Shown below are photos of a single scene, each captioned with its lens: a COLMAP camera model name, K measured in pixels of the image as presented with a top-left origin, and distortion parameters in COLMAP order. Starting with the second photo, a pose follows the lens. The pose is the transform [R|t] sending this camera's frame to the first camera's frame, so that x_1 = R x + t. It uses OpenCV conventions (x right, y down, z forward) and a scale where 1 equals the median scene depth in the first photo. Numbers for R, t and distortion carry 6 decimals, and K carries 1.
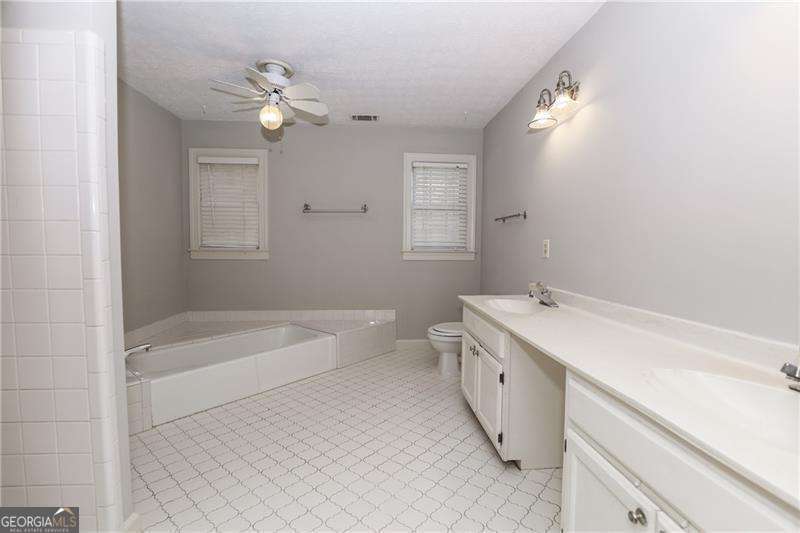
lens RADIAL K [[373.5, 0, 404.8], [0, 373.5, 263.8], [0, 0, 1]] dist [-0.008238, 0.000796]
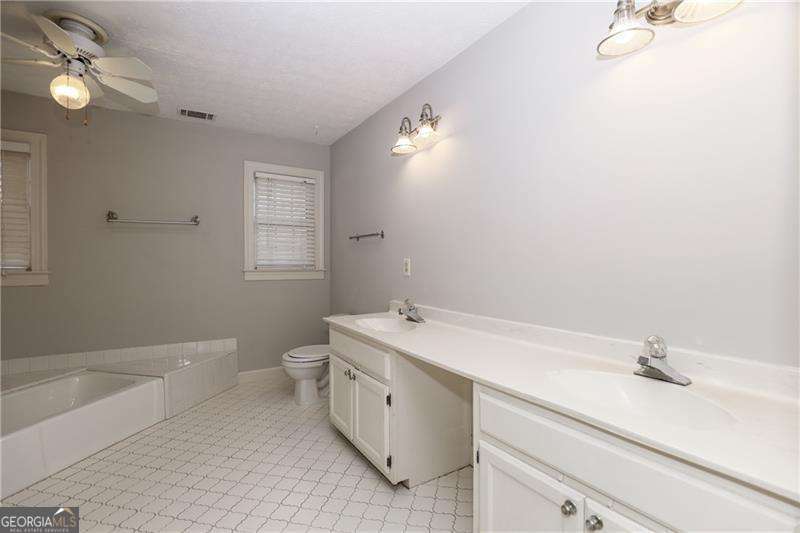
lens RADIAL K [[373.5, 0, 399.4], [0, 373.5, 266.7], [0, 0, 1]] dist [-0.008238, 0.000796]
pose [[0.891648, -0.010214, 0.452613, -0.117895], [0.026233, 0.999231, -0.029130, -0.011499], [-0.451968, 0.037848, 0.891231, 0.070217]]
